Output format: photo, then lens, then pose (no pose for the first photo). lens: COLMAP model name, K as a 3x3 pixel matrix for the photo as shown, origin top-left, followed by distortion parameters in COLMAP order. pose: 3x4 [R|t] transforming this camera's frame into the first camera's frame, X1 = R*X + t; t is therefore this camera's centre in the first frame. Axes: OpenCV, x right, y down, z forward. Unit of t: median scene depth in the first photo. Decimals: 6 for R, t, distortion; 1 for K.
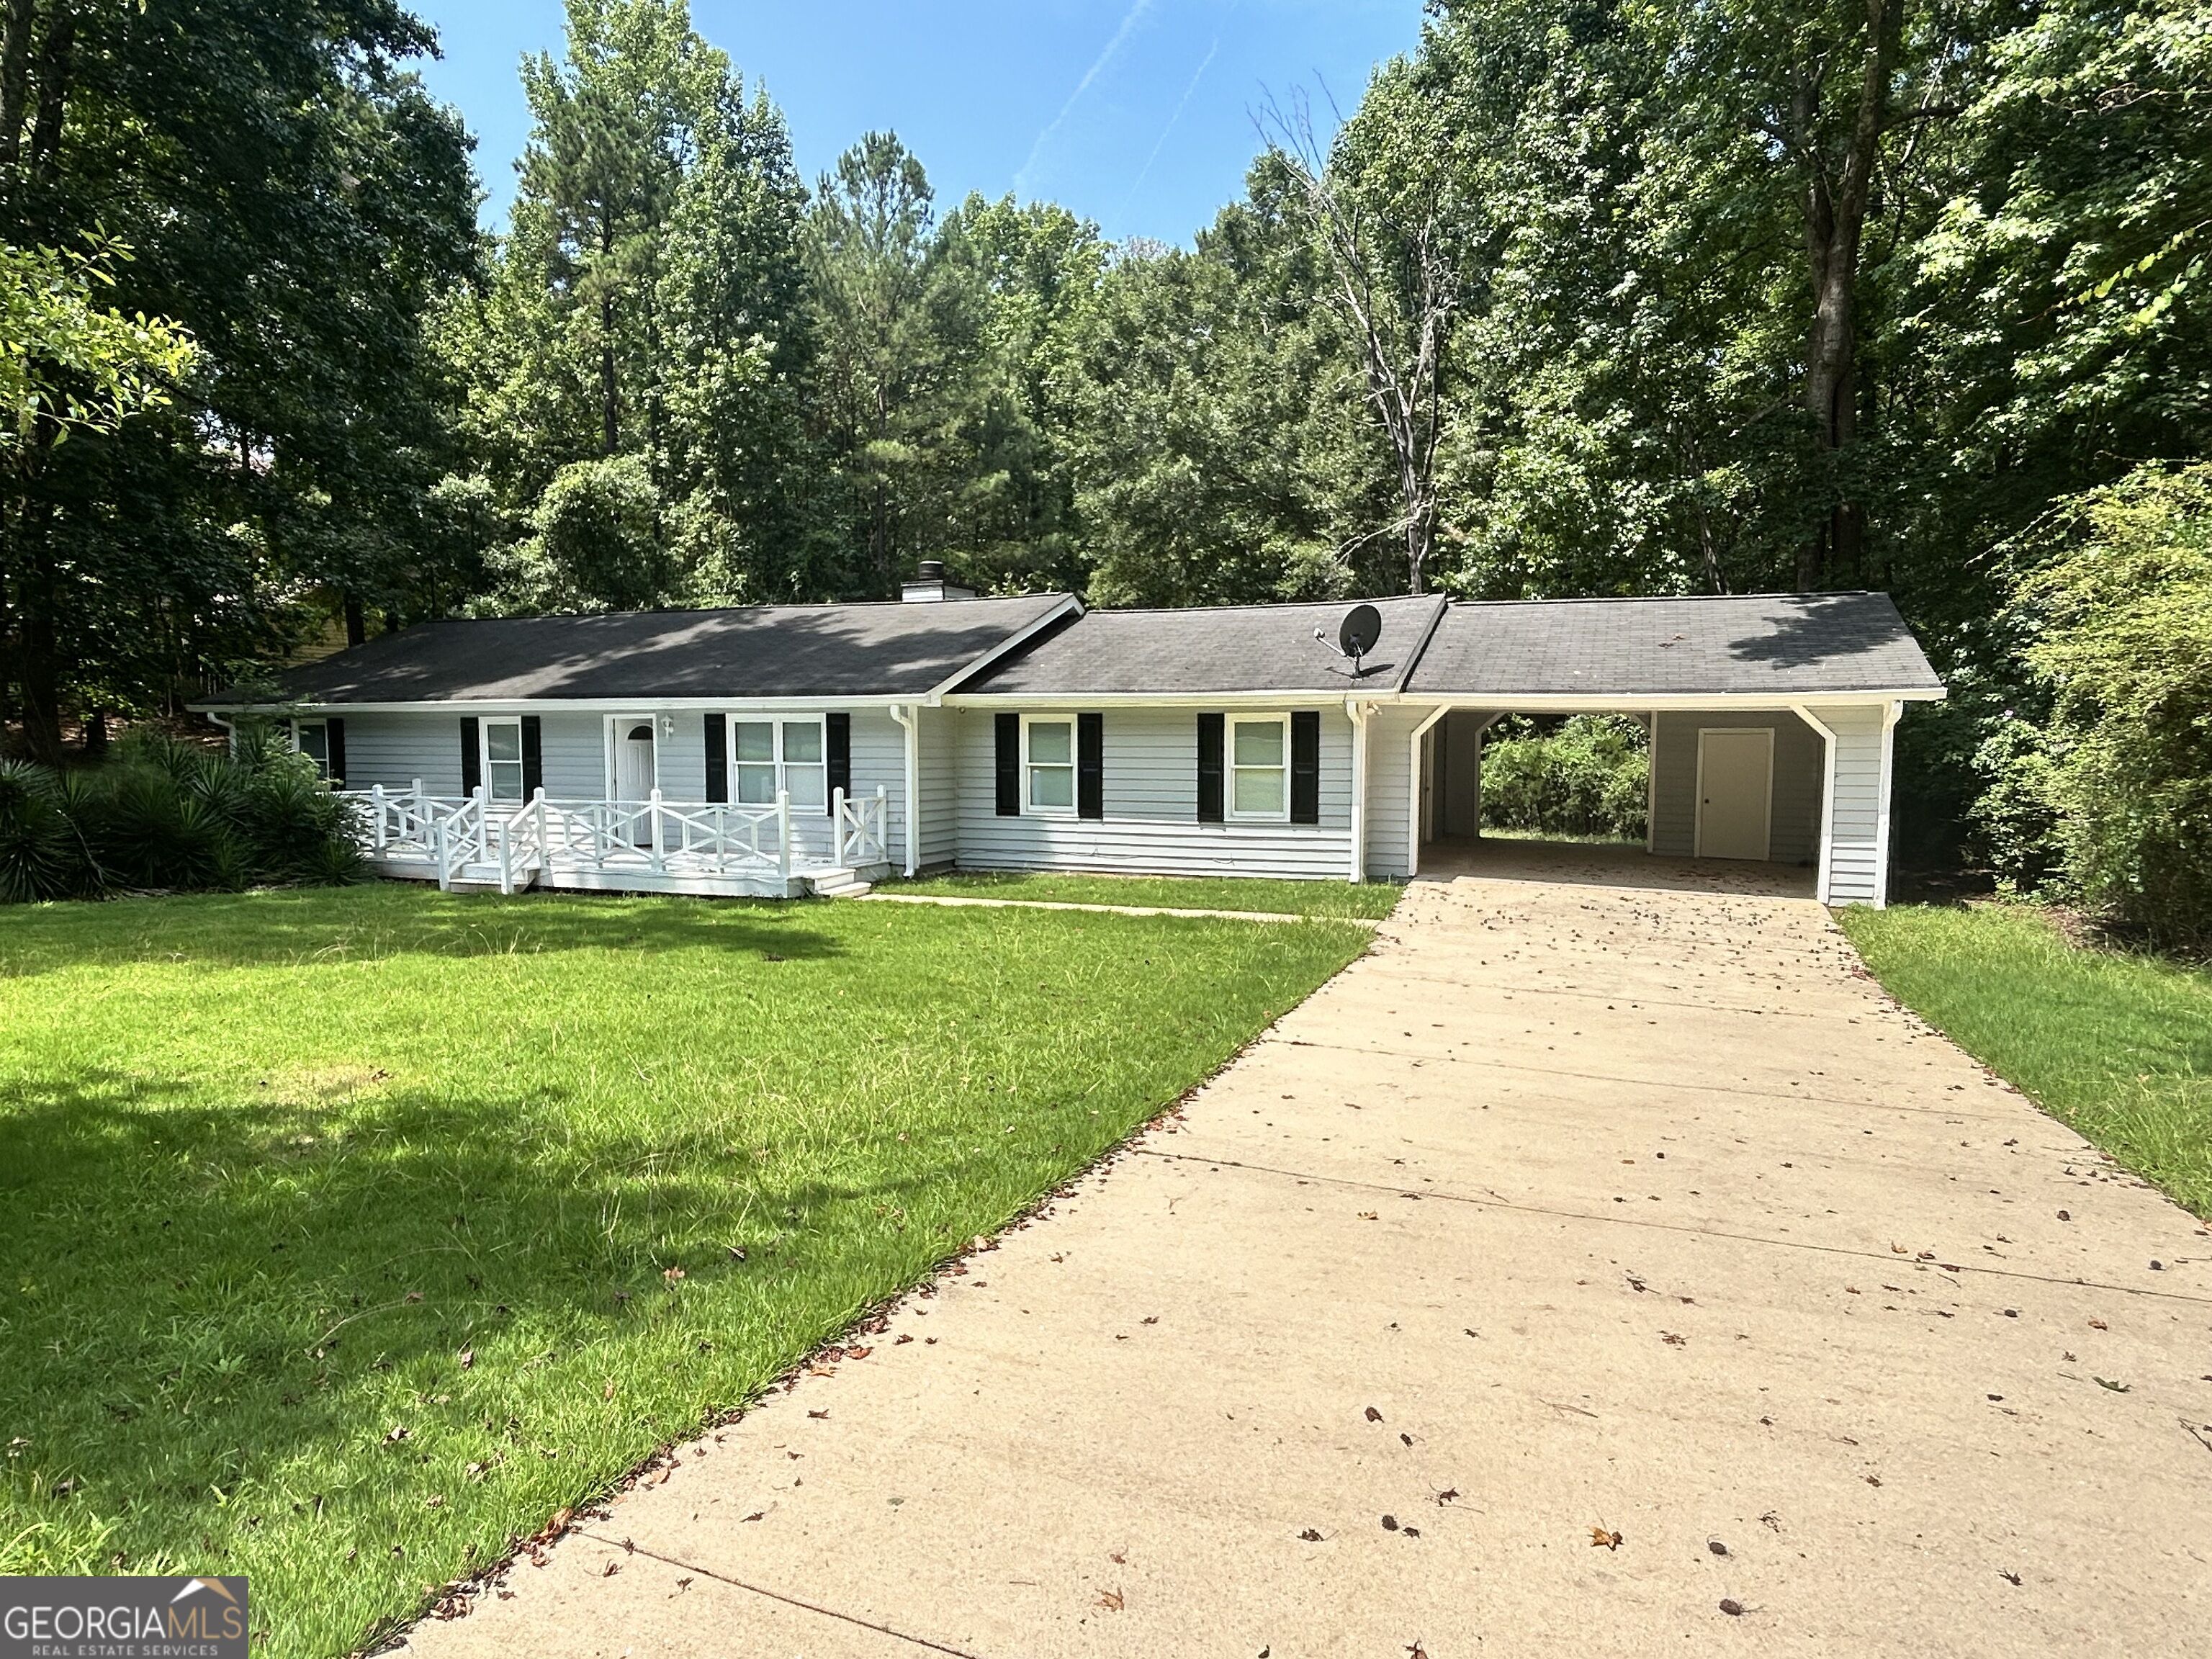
lens RADIAL K [[1318.7, 0, 1105.2], [0, 1318.7, 834.2], [0, 0, 1]] dist [0.007042, 0.002102]
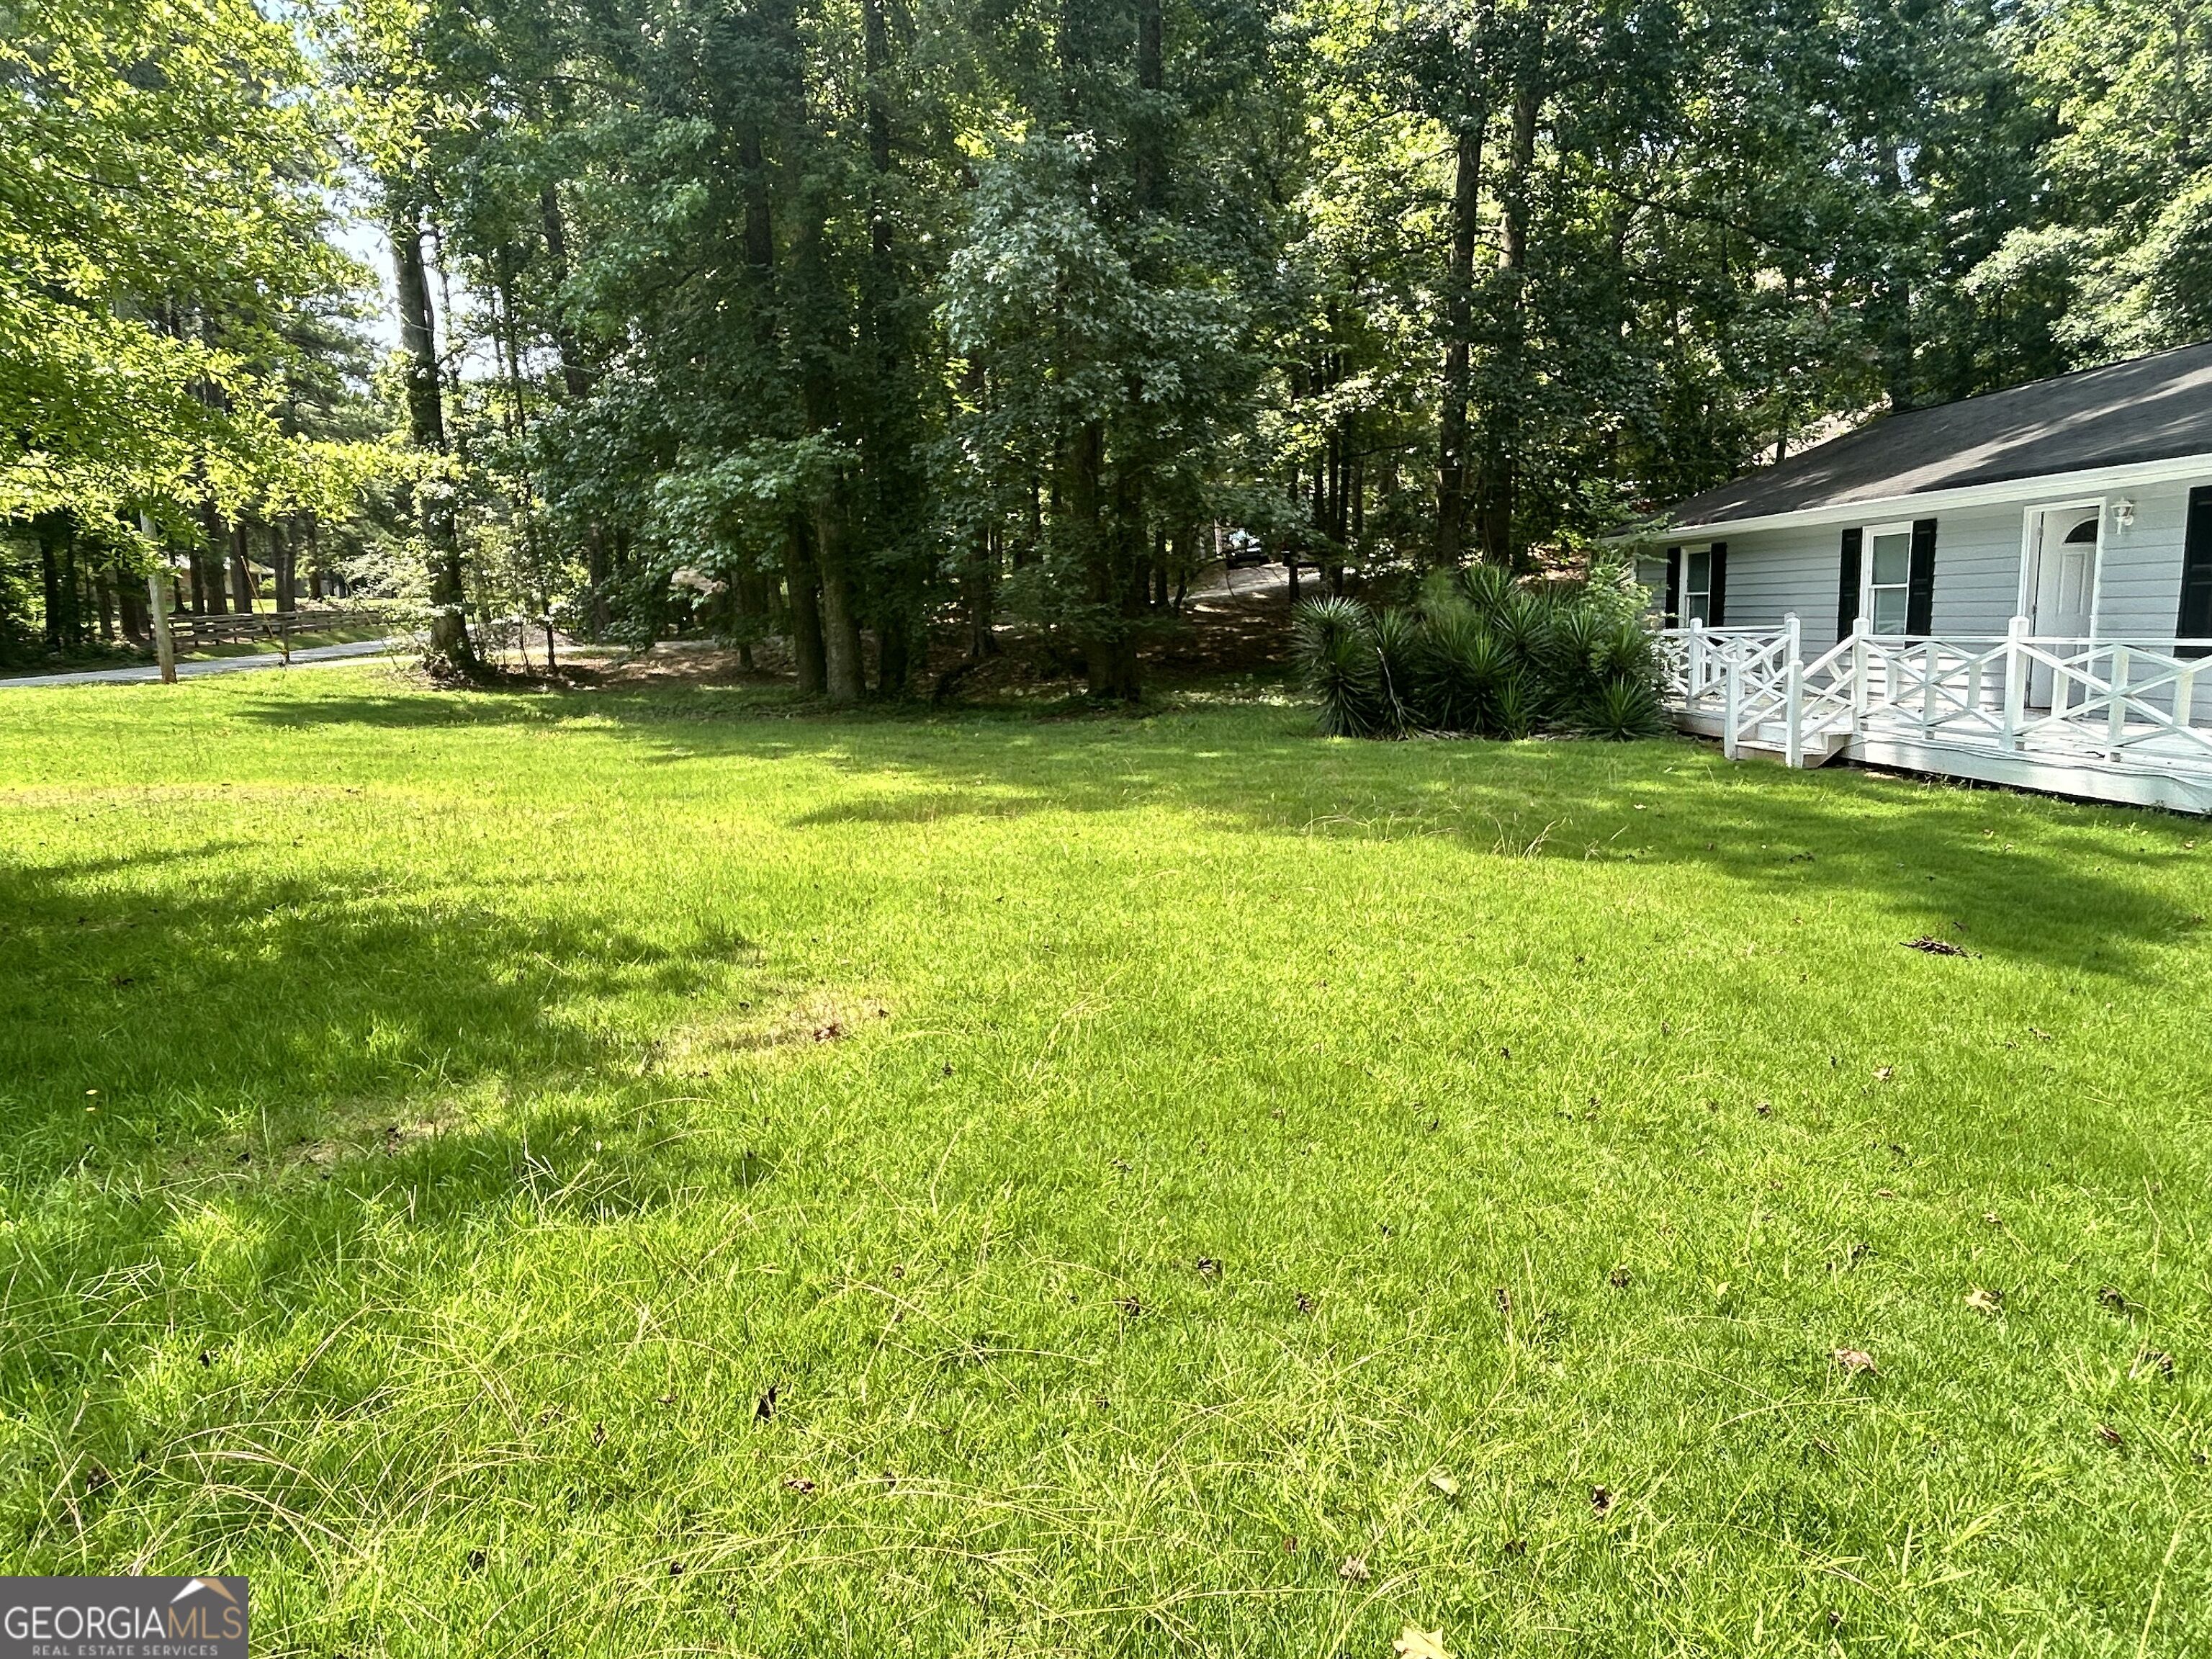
lens RADIAL K [[1318.7, 0, 1107.5], [0, 1318.7, 830.3], [0, 0, 1]] dist [0.007042, 0.002102]
pose [[0.441023, 0.125606, -0.888663, 0.026802], [-0.027970, 0.991601, 0.126275, -0.000967], [0.897060, -0.030834, 0.440833, 0.287698]]
